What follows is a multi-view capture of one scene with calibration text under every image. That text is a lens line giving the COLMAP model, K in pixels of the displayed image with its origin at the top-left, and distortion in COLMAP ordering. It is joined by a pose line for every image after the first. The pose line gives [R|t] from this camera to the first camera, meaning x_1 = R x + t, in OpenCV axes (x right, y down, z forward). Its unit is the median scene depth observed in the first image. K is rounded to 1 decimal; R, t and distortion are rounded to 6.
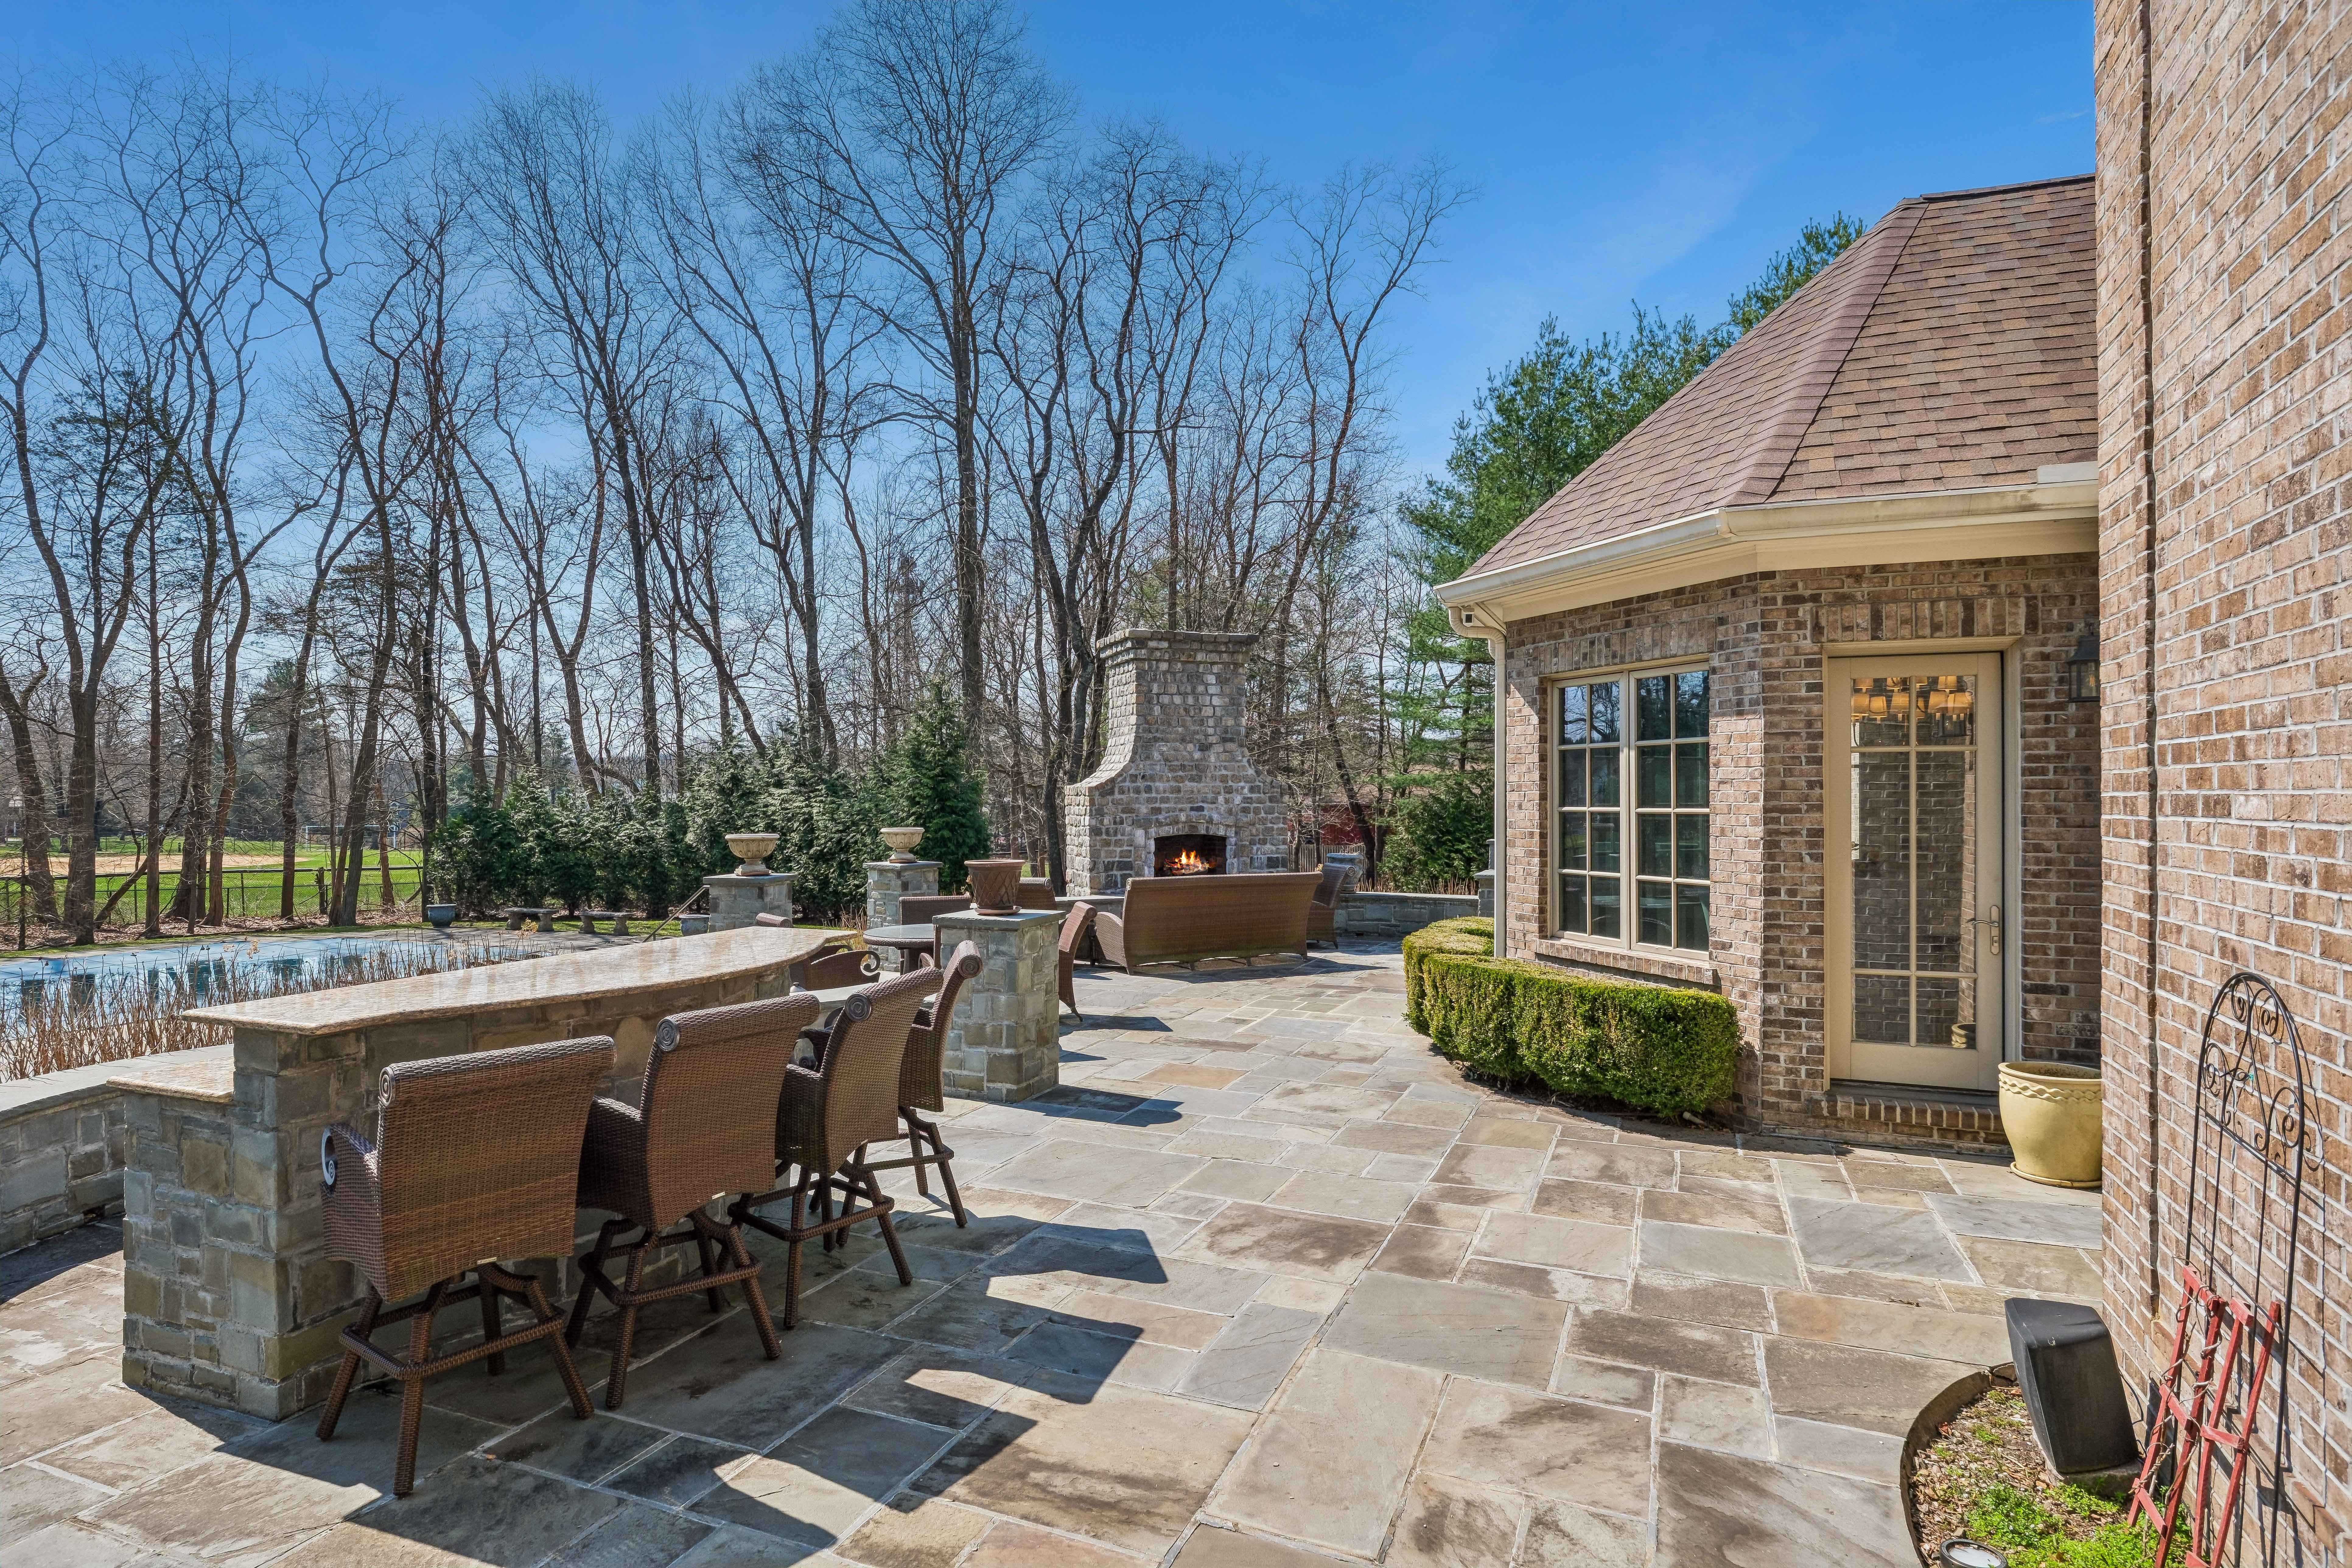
lens RADIAL K [[1283.3, 0, 1164.2], [0, 1283.3, 784.9], [0, 0, 1]] dist [0.000726, -0.000083]
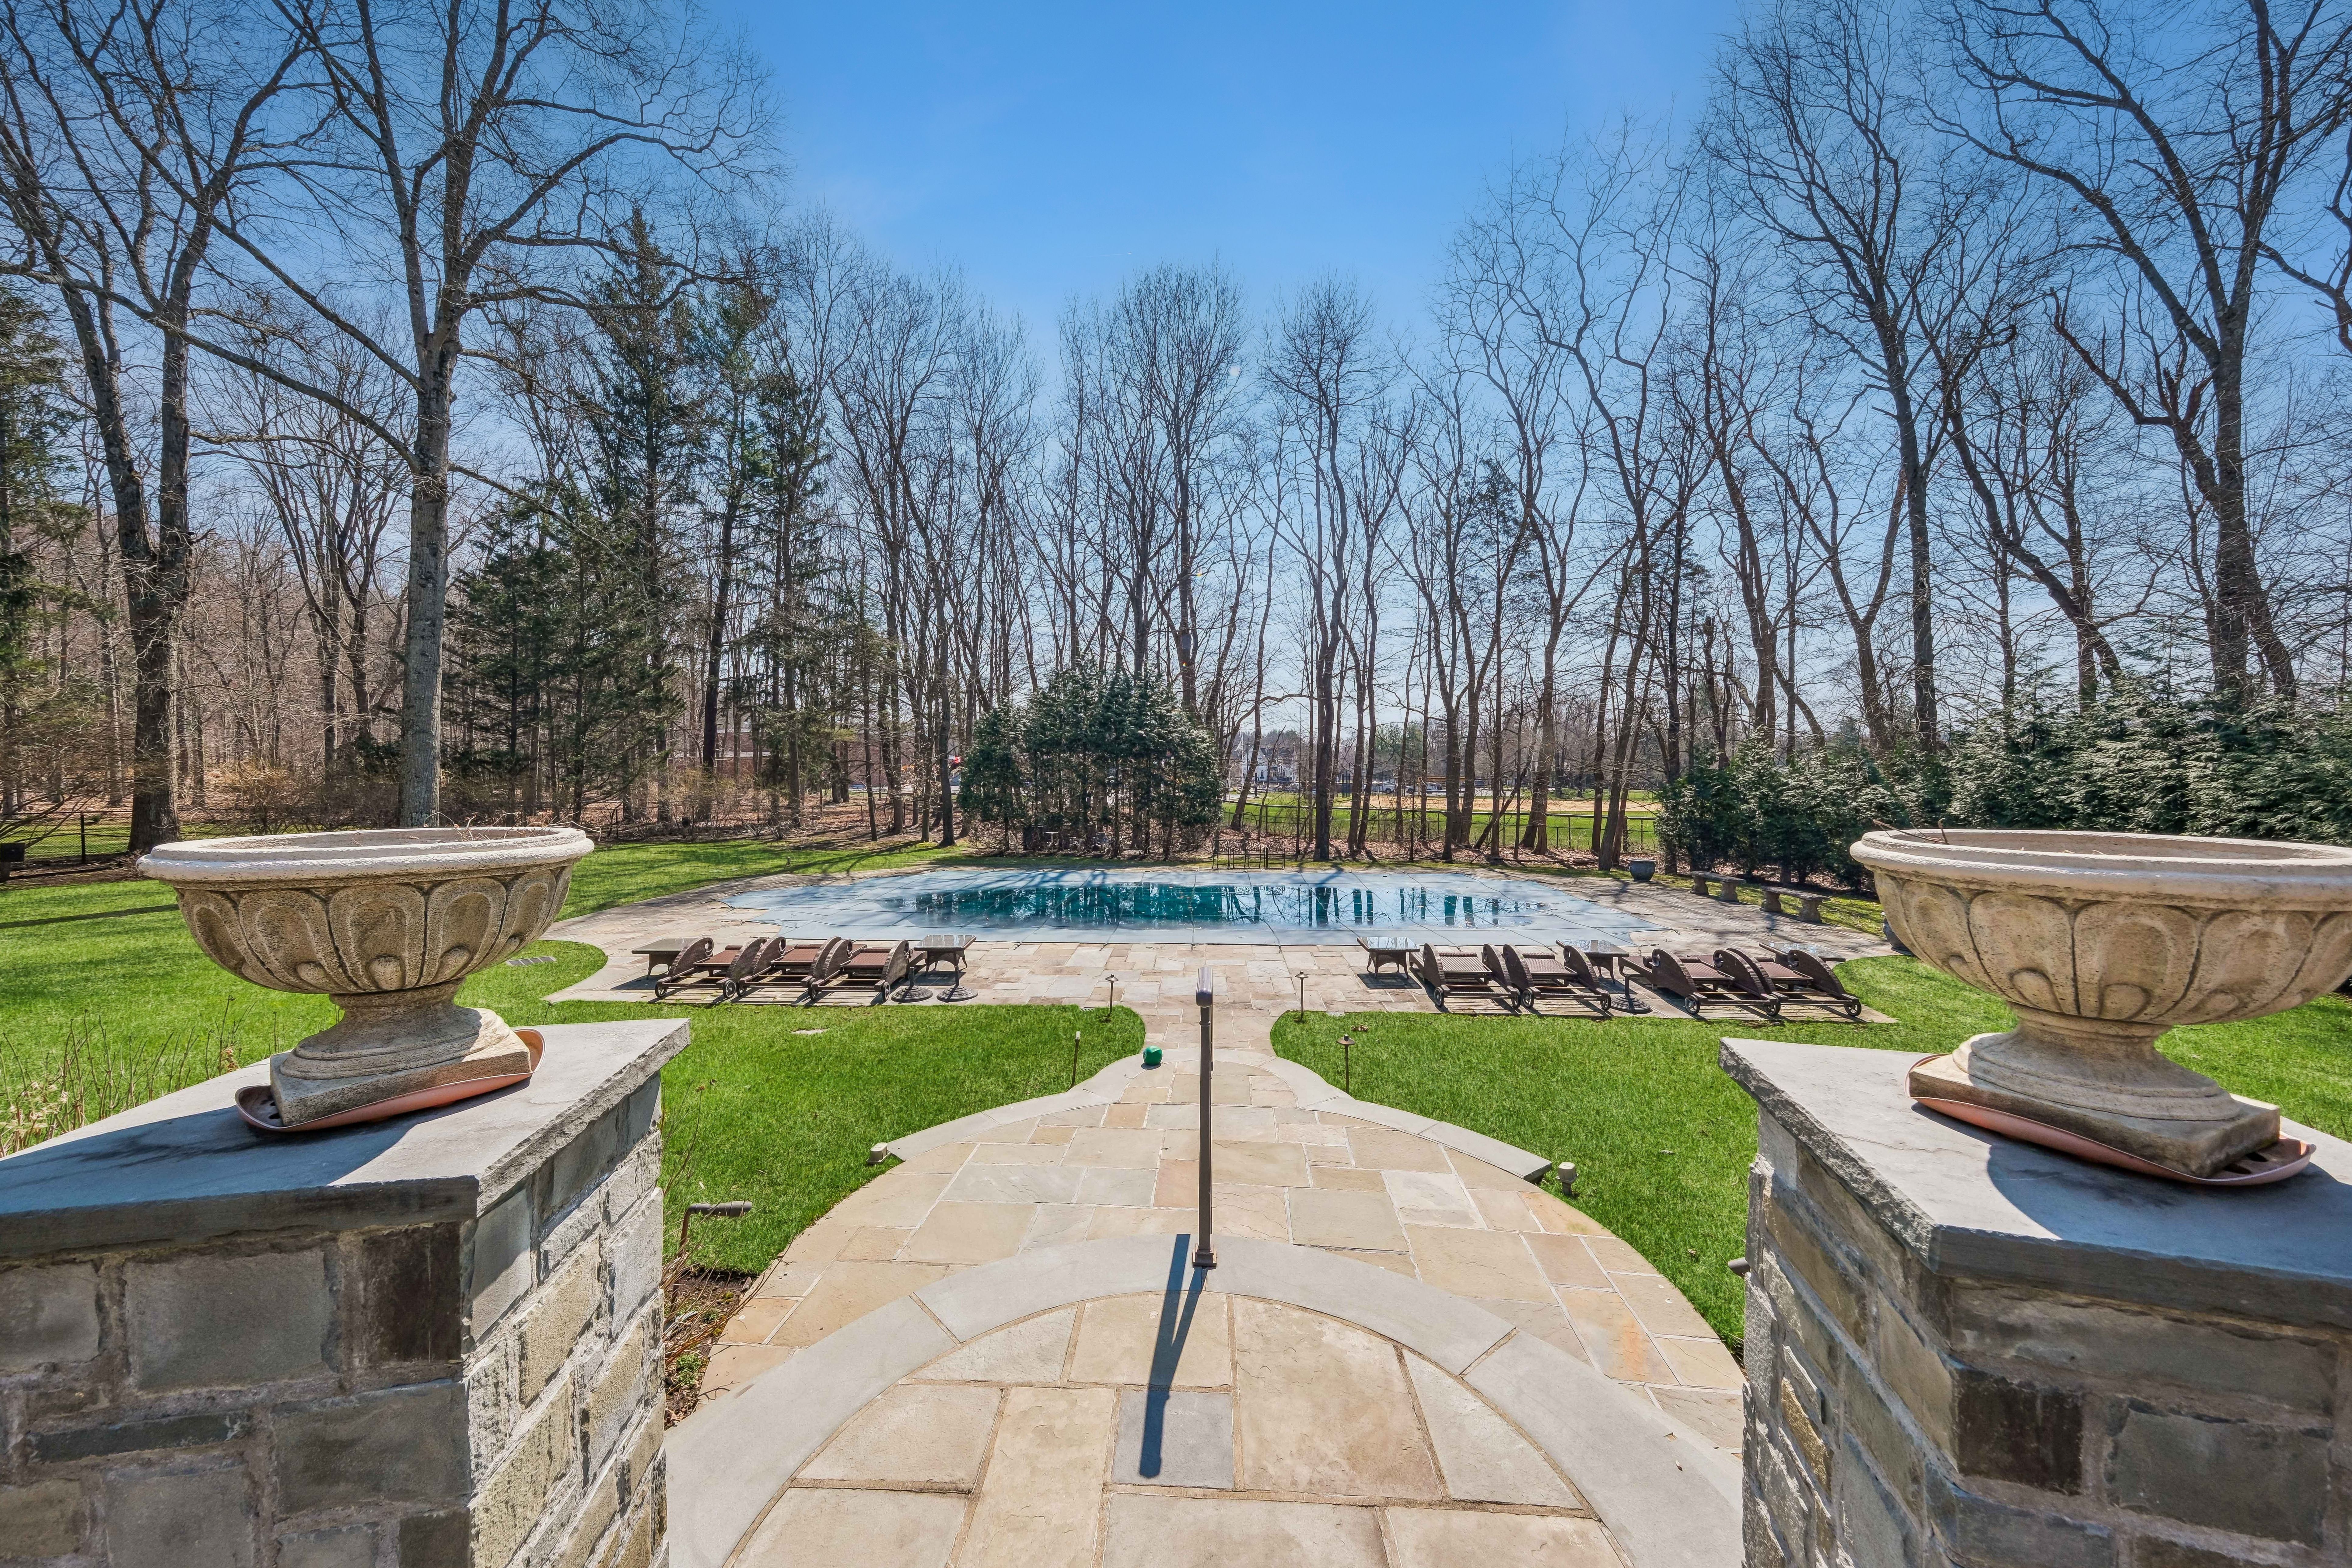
lens RADIAL K [[797.8, 0, 1174.2], [0, 797.8, 795.0], [0, 0, 1]] dist [0.002041, 0.000432]
pose [[0.333340, 0.038374, -0.942025, -0.063789], [-0.003254, 0.999212, 0.039553, 0.015349], [0.942801, -0.010119, 0.333202, 0.373401]]
